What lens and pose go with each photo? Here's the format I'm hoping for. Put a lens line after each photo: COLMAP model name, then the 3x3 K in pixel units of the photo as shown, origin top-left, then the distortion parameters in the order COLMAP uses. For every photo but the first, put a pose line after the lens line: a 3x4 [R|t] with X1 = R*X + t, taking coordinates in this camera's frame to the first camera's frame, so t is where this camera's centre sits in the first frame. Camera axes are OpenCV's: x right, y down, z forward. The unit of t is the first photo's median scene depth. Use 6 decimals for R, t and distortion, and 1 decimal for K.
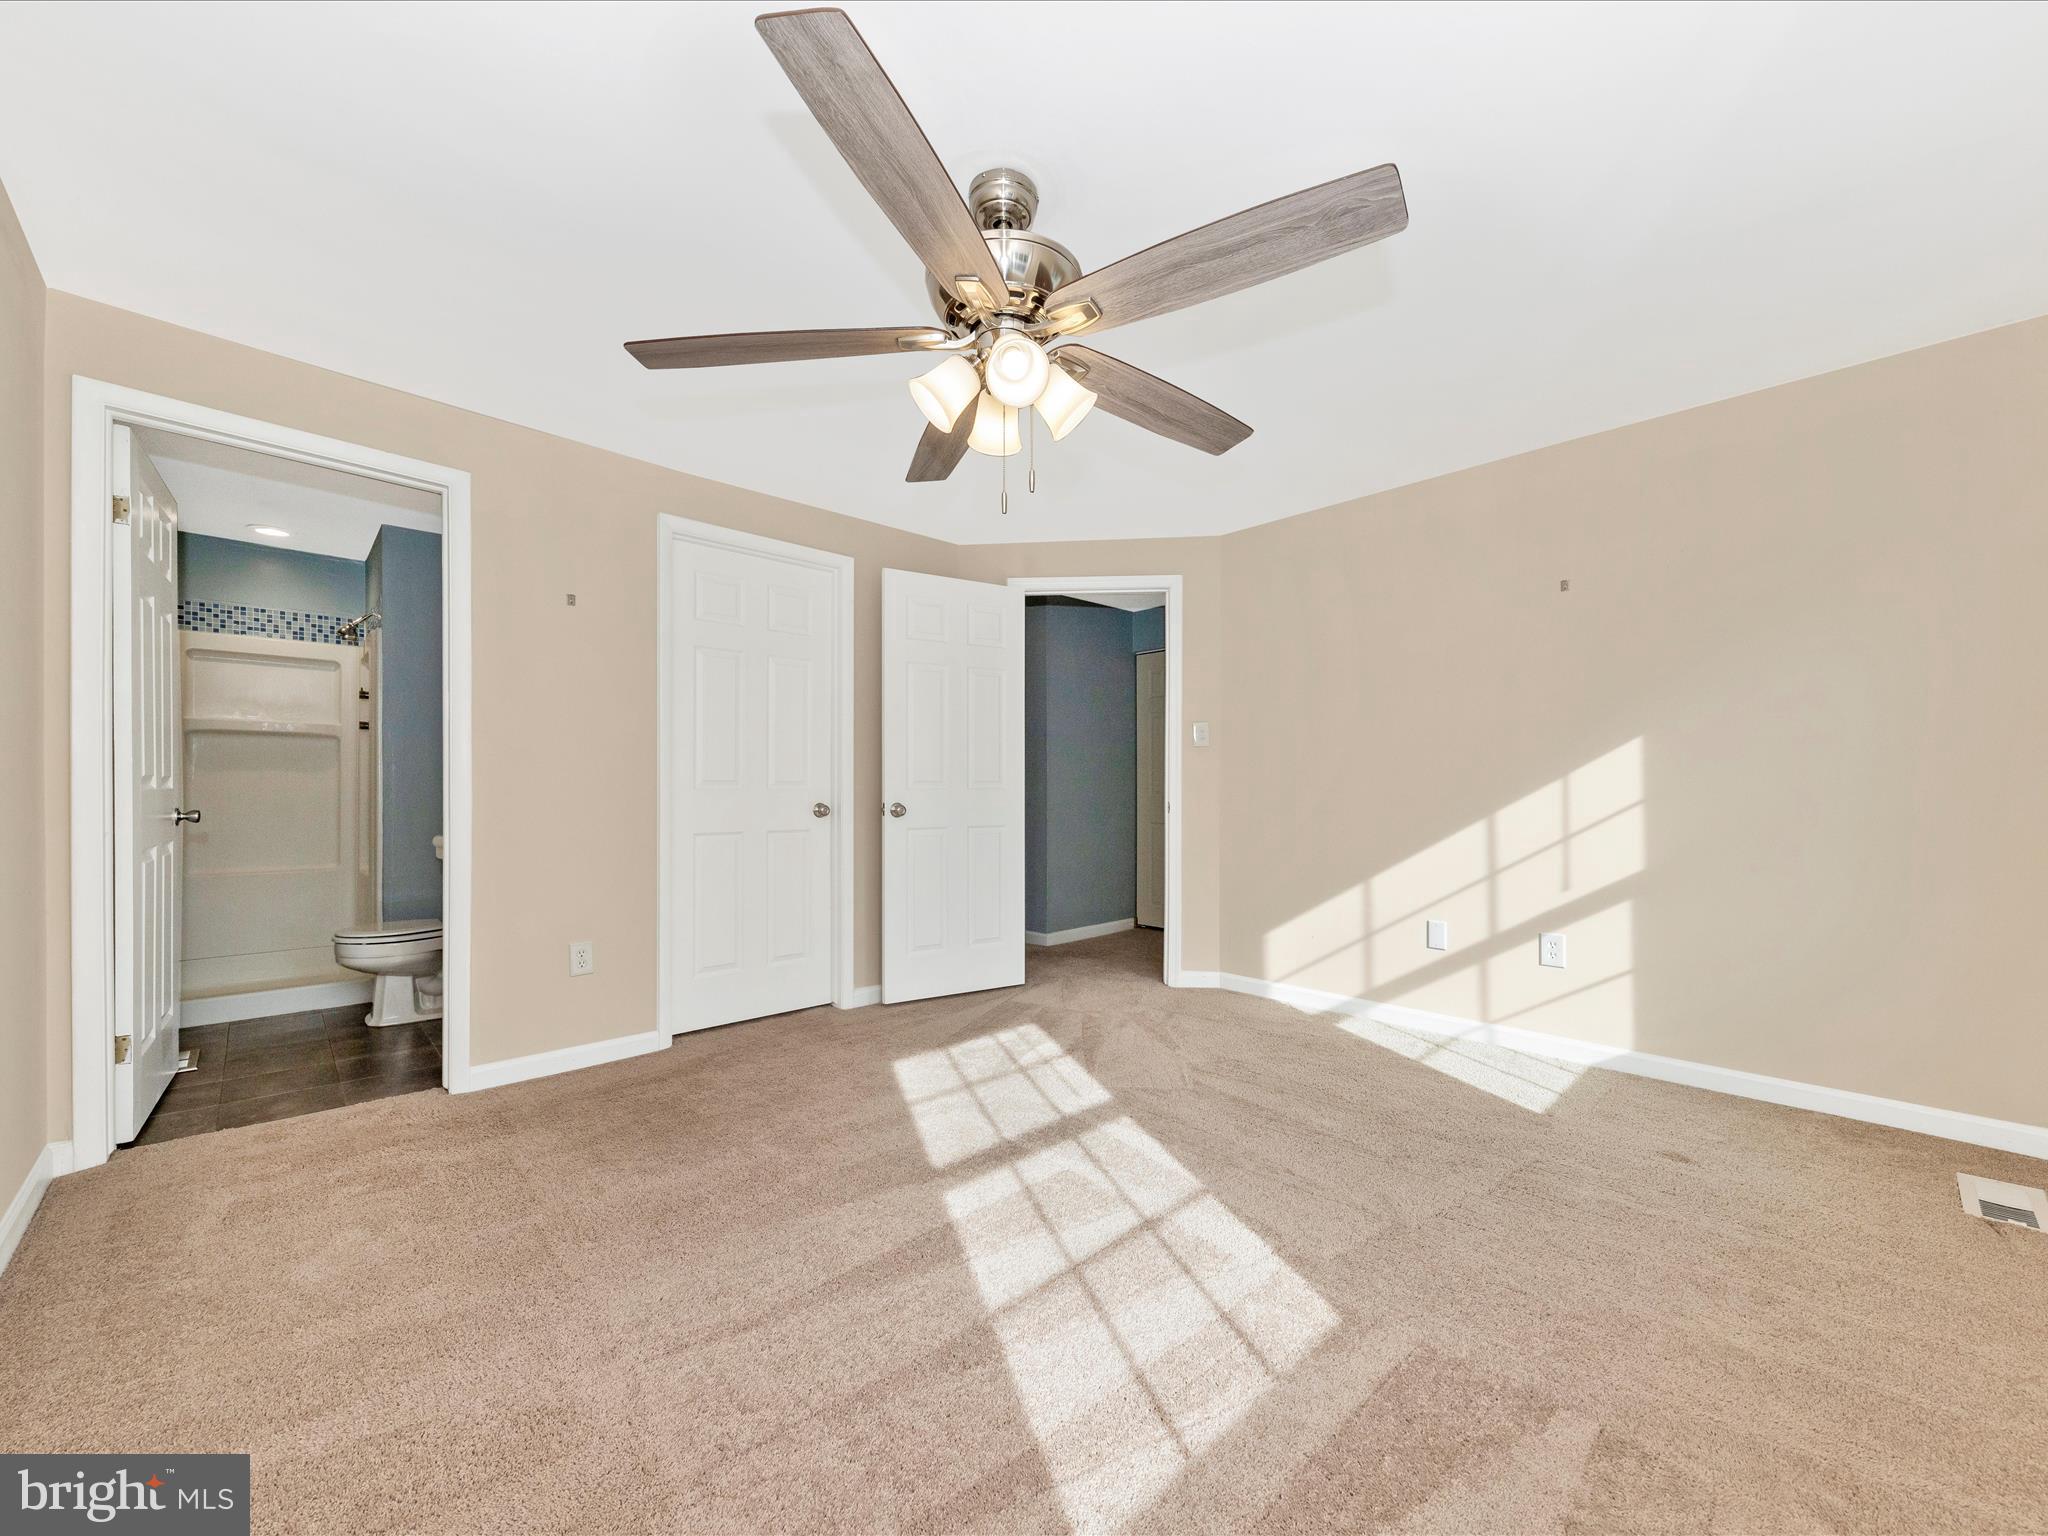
lens RADIAL K [[809.3, 0, 1024.8], [0, 809.3, 777.9], [0, 0, 1]] dist [0.005585, -0.002850]
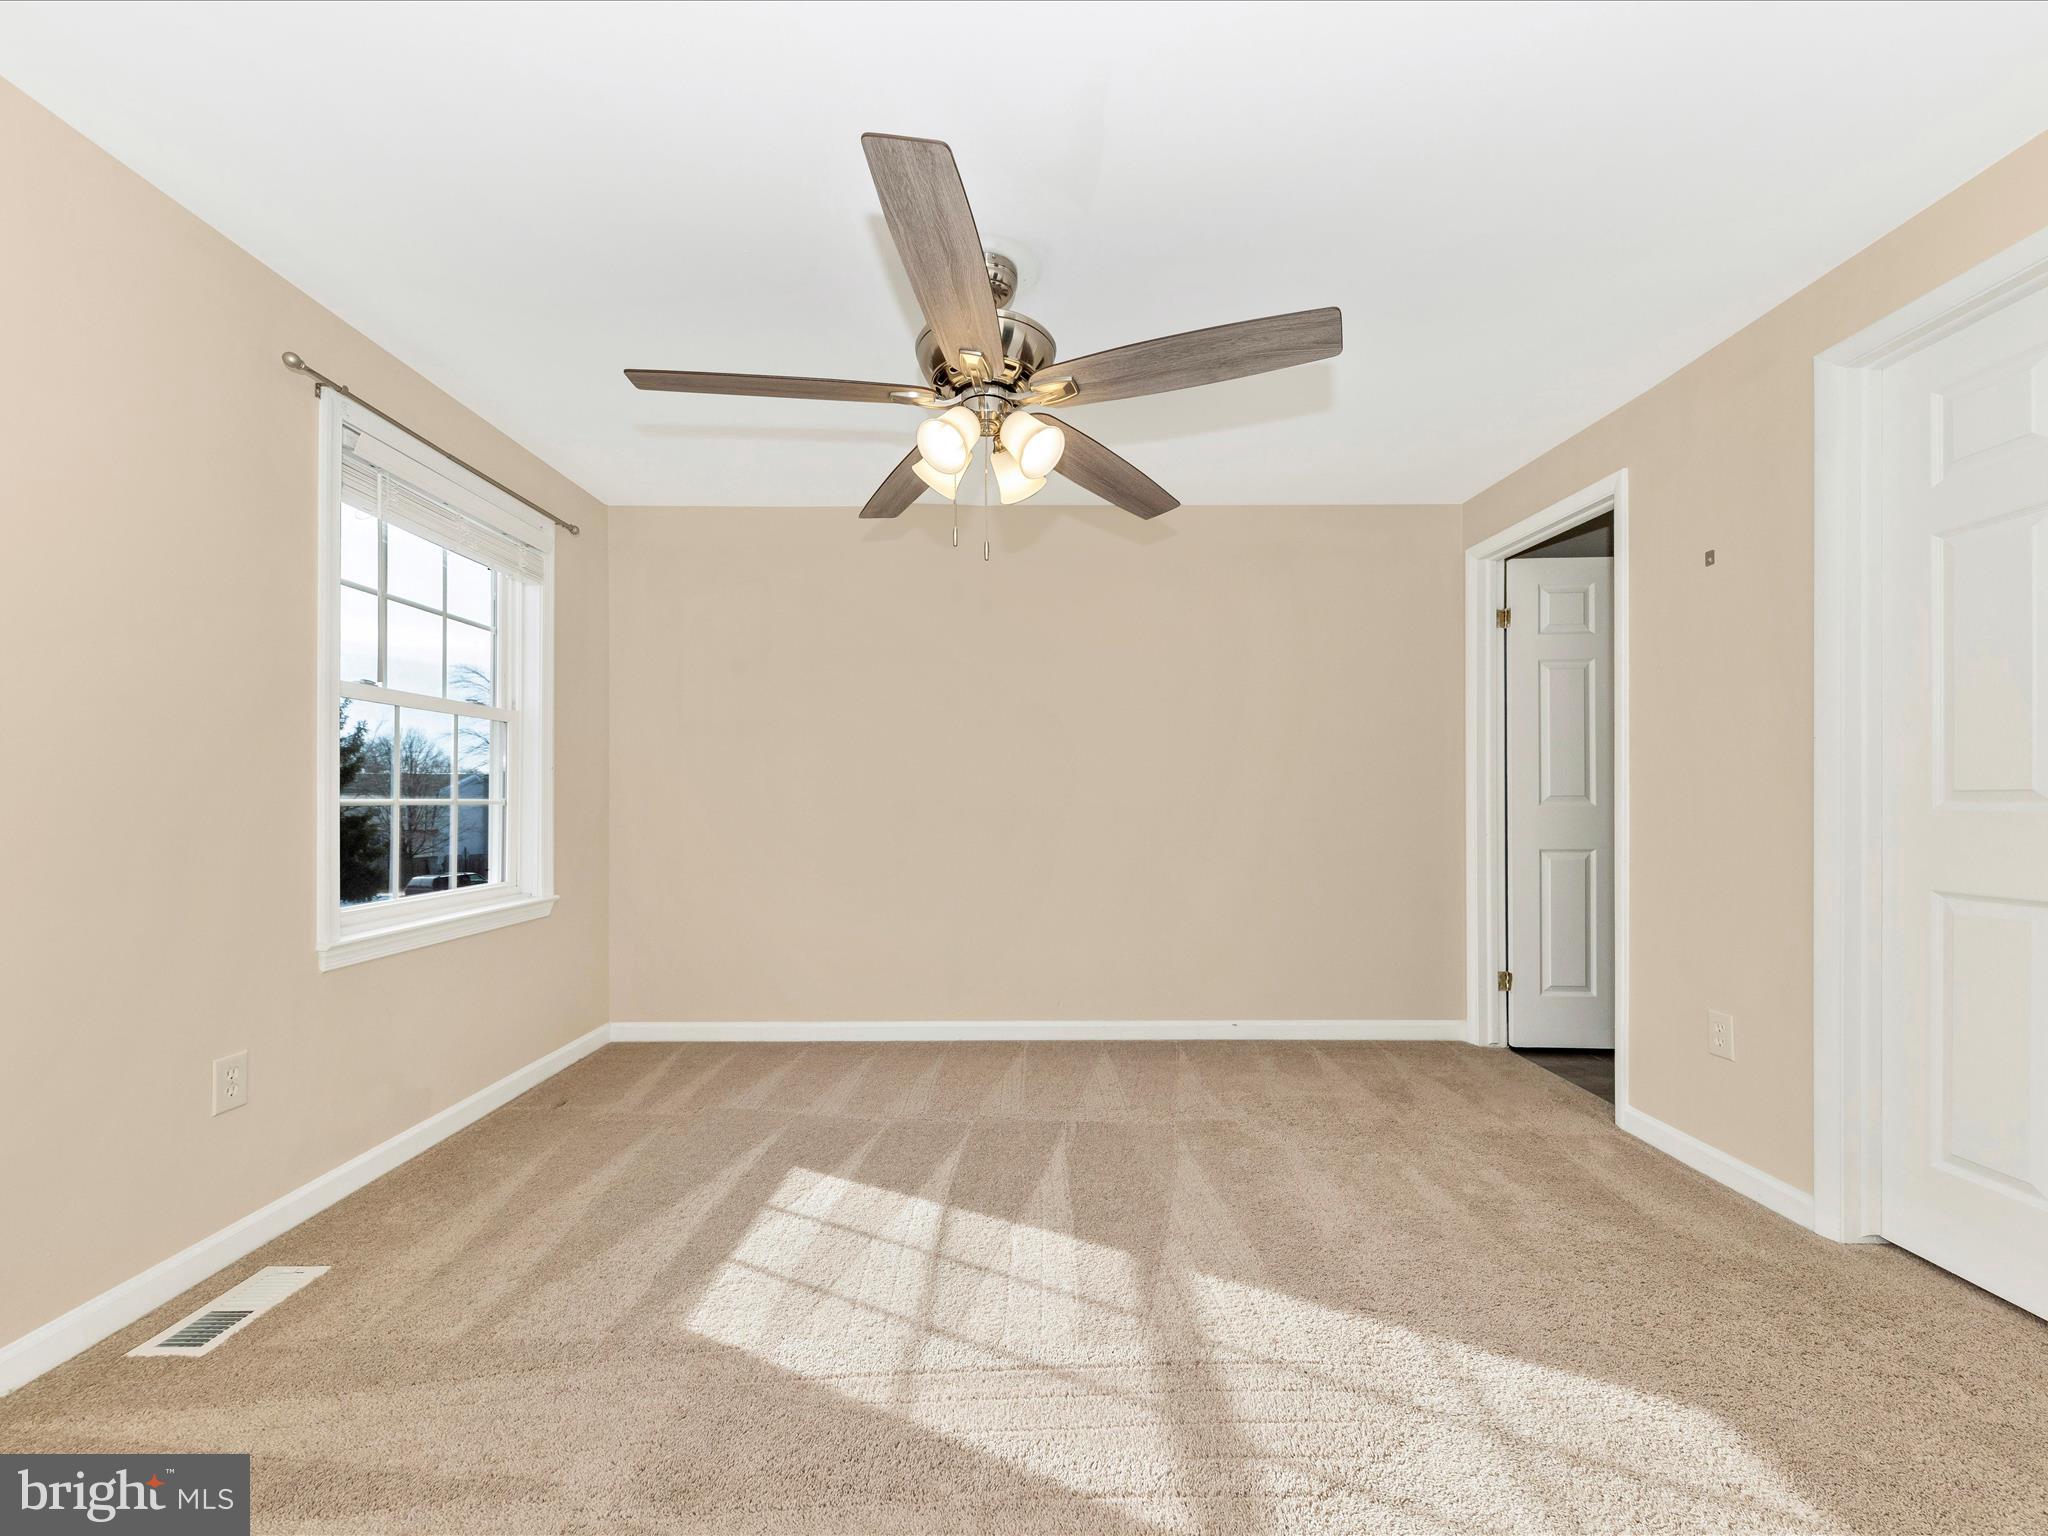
lens RADIAL K [[811.1, 0, 1022.1], [0, 811.1, 795.5], [0, 0, 1]] dist [0.006353, 0.000290]
pose [[-0.689566, -0.009933, -0.724155, 0.436582], [0.011387, 0.999634, -0.024554, 0.015564], [0.724134, -0.025177, -0.689200, 1.055298]]
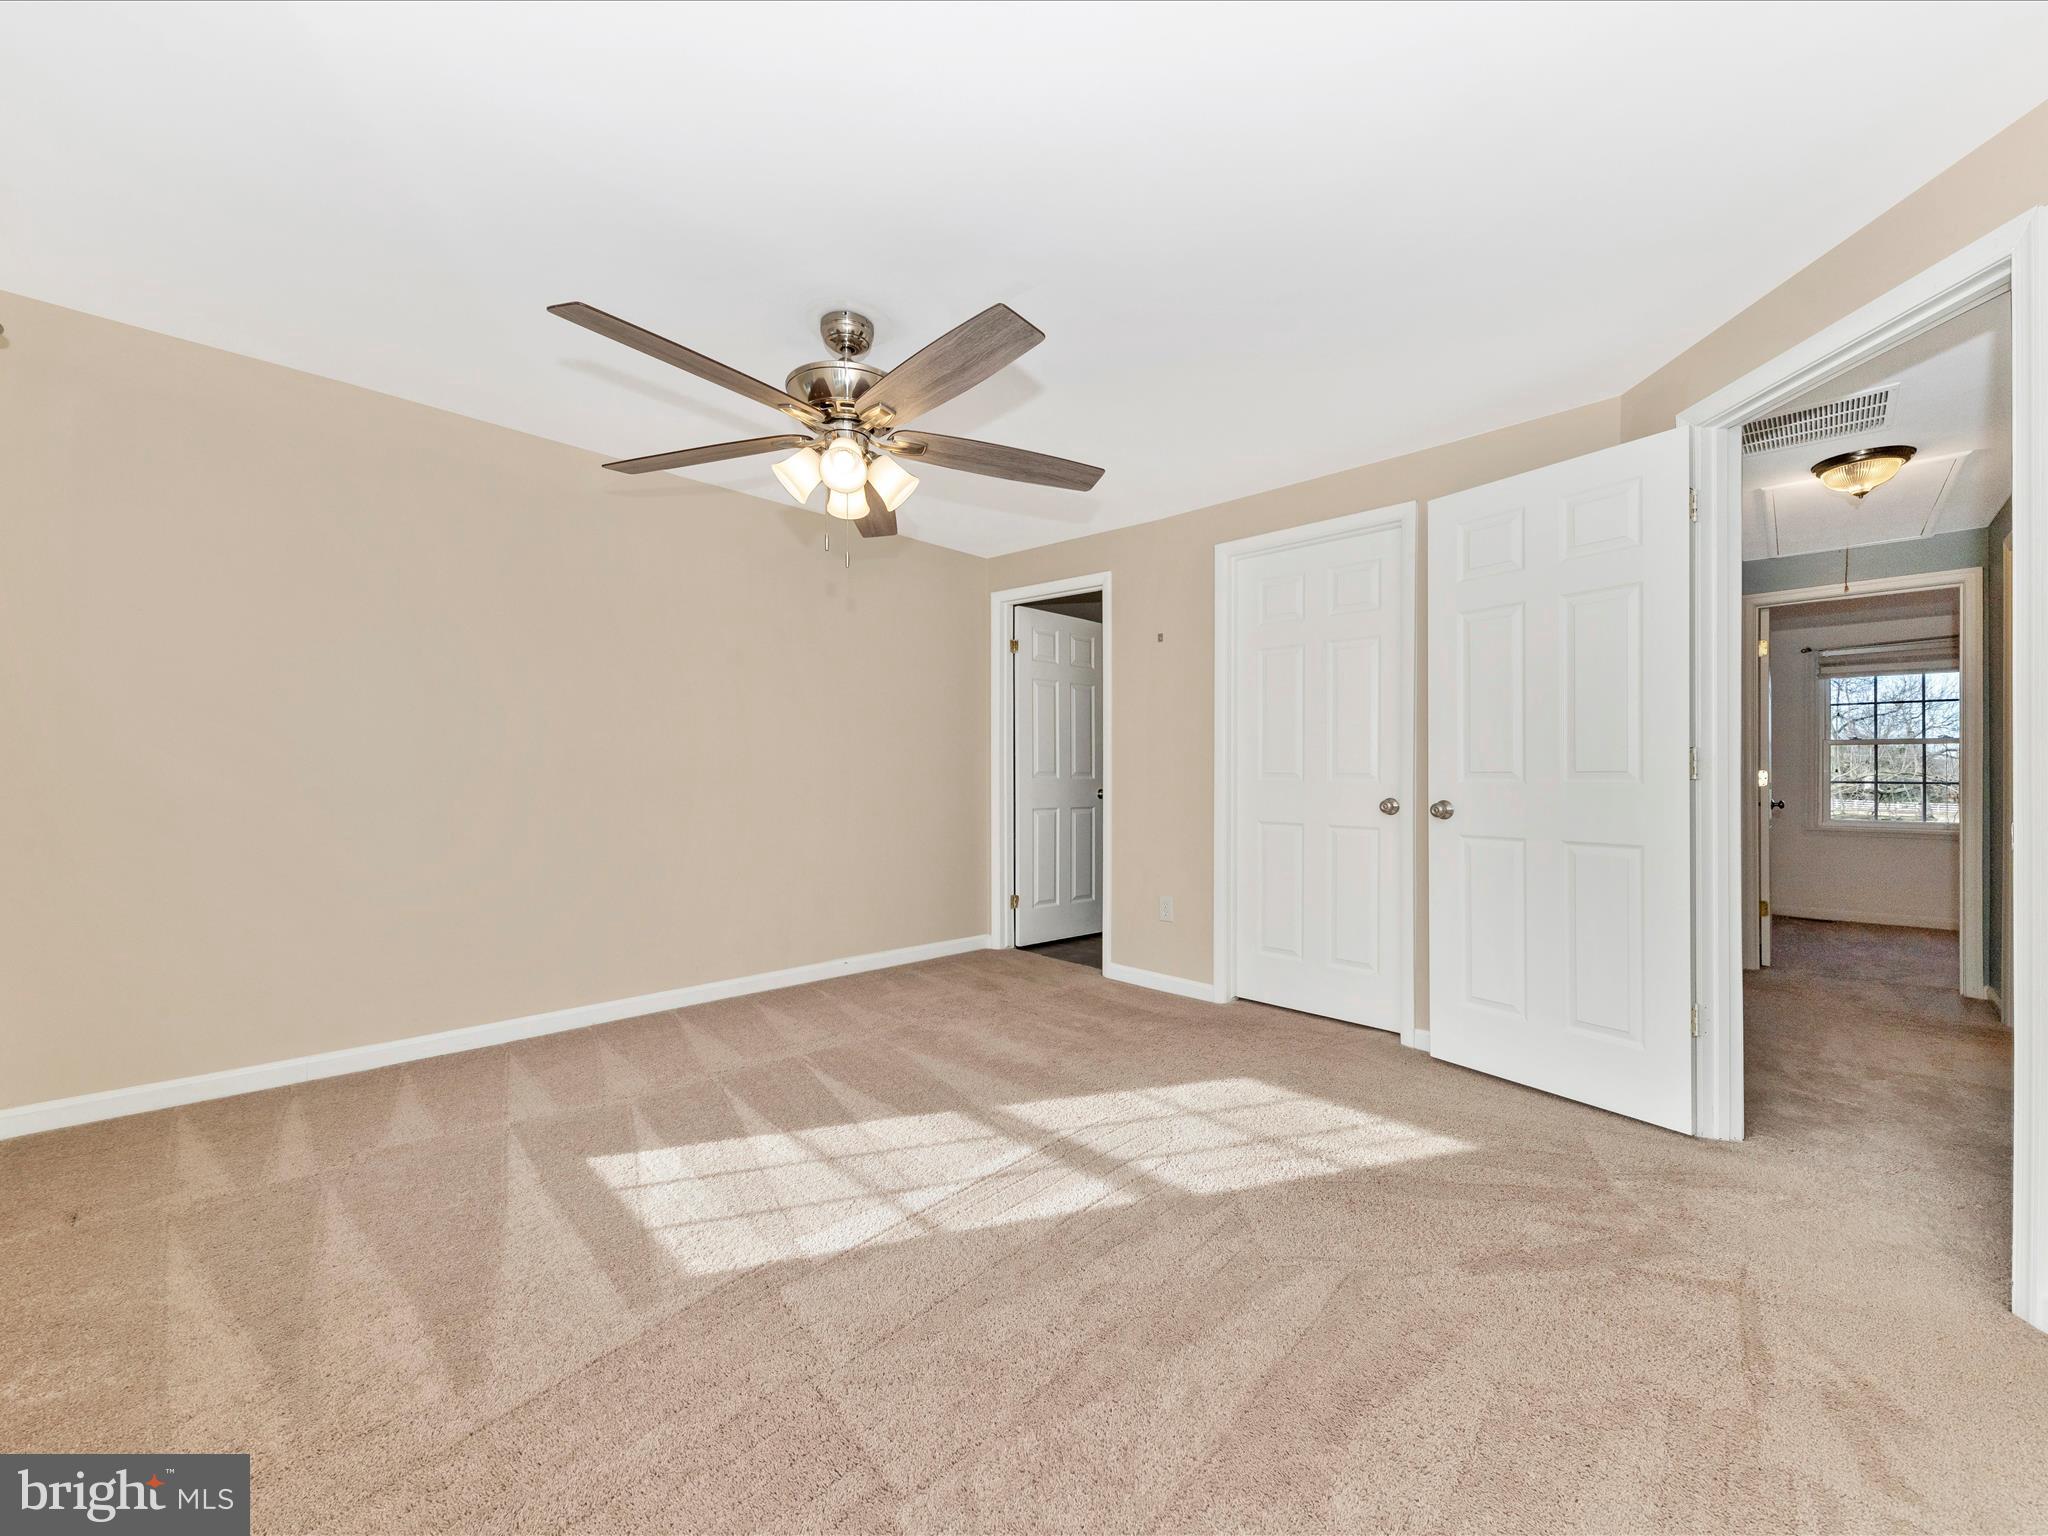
lens RADIAL K [[809.3, 0, 1024.8], [0, 809.3, 777.9], [0, 0, 1]] dist [0.005585, -0.002850]
pose [[0.027046, -0.001222, -0.999633, 0.758807], [0.007103, 0.999974, -0.001030, 0.009377], [0.999609, -0.007072, 0.027054, 0.734152]]
